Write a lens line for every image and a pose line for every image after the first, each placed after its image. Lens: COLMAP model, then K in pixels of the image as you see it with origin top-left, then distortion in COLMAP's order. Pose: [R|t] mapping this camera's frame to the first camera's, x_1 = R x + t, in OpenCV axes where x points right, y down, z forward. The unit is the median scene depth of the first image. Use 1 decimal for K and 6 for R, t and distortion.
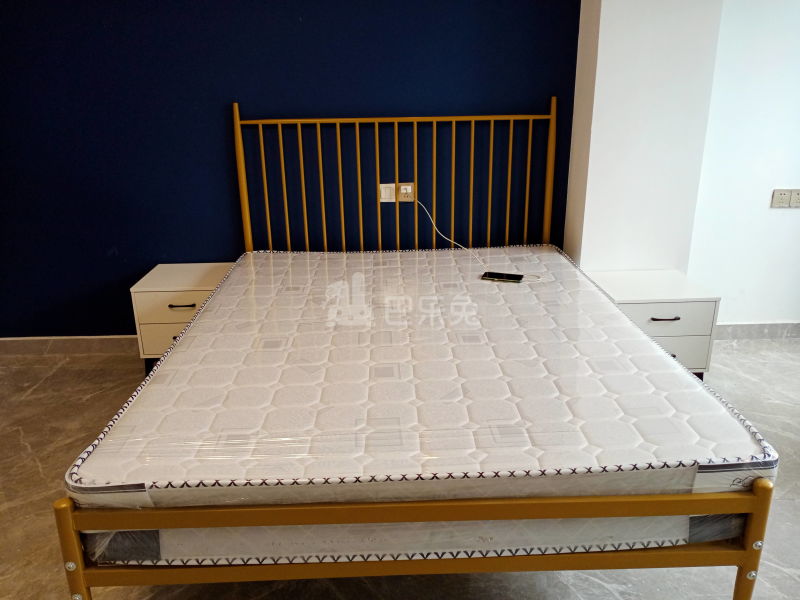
lens RADIAL K [[664.8, 0, 417.0], [0, 664.8, 300.4], [0, 0, 1]] dist [-0.037707, -0.005734]
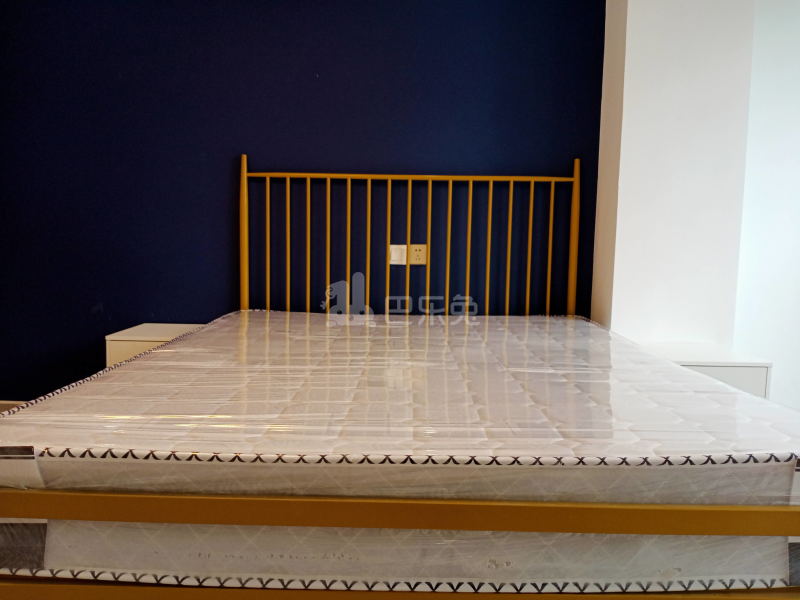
lens RADIAL K [[664.8, 0, 417.0], [0, 664.8, 300.4], [0, 0, 1]] dist [-0.037707, -0.005734]
pose [[0.998936, 0.034495, -0.030614, 0.013328], [-0.040788, 0.970580, -0.237300, 0.124449], [0.021527, 0.238296, 0.970954, 0.118812]]
